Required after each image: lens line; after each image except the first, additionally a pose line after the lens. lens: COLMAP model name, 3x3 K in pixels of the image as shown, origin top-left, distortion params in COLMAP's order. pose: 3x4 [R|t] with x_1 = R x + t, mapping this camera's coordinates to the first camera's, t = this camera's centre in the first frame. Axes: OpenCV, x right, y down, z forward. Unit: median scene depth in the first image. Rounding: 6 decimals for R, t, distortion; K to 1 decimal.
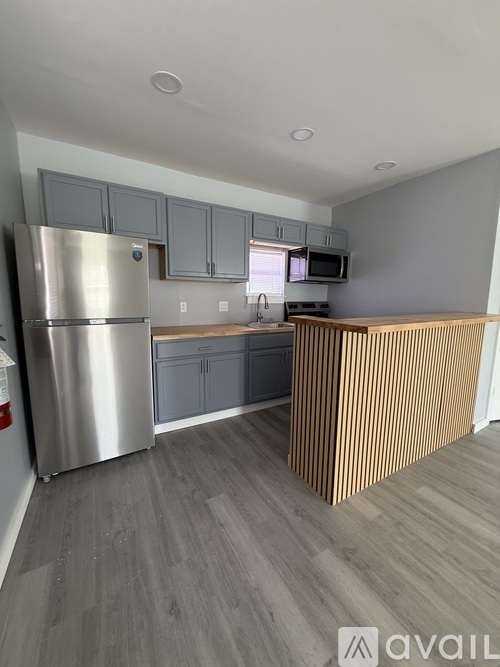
lens RADIAL K [[271.1, 0, 250.7], [0, 271.1, 331.1], [0, 0, 1]] dist [-0.000524, -0.000236]
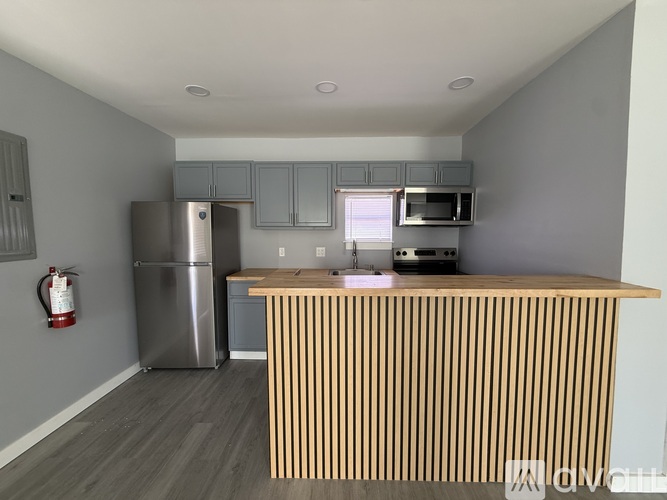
lens RADIAL K [[271.1, 0, 332.6], [0, 271.1, 248.2], [0, 0, 1]] dist [-0.000524, -0.000236]
pose [[0.849198, 0.021591, -0.527633, 0.518535], [-0.059962, 0.996644, -0.055724, -0.052847], [0.524659, 0.078959, 0.847643, 0.144576]]
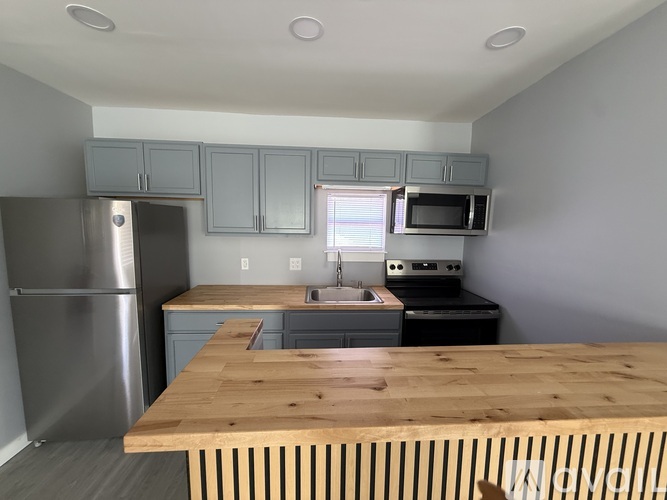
lens RADIAL K [[271.1, 0, 333.5], [0, 271.1, 248.4], [0, 0, 1]] dist [-0.000524, -0.000236]
pose [[0.895218, 0.048543, -0.442976, 0.385953], [-0.065757, 0.997557, -0.023574, -0.134025], [0.440750, 0.050233, 0.896223, 0.329449]]
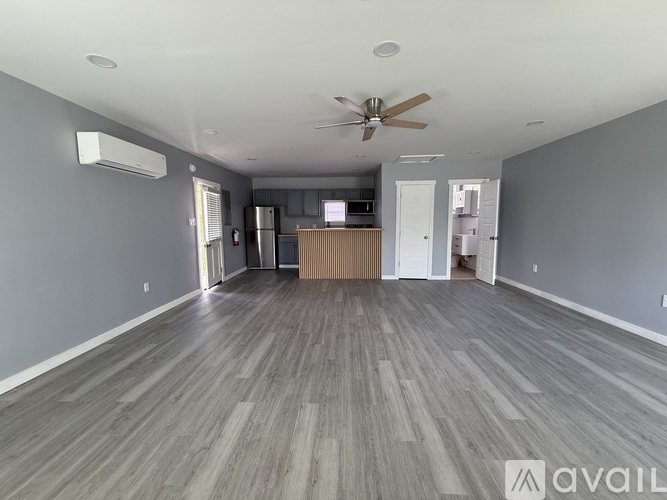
lens RADIAL K [[271.1, 0, 332.6], [0, 271.1, 250.7], [0, 0, 1]] dist [-0.000524, -0.000236]
pose [[0.836096, 0.043462, -0.546859, 1.461971], [-0.055856, 0.998421, -0.006048, 0.142362], [0.545733, 0.035602, 0.837203, -1.007509]]
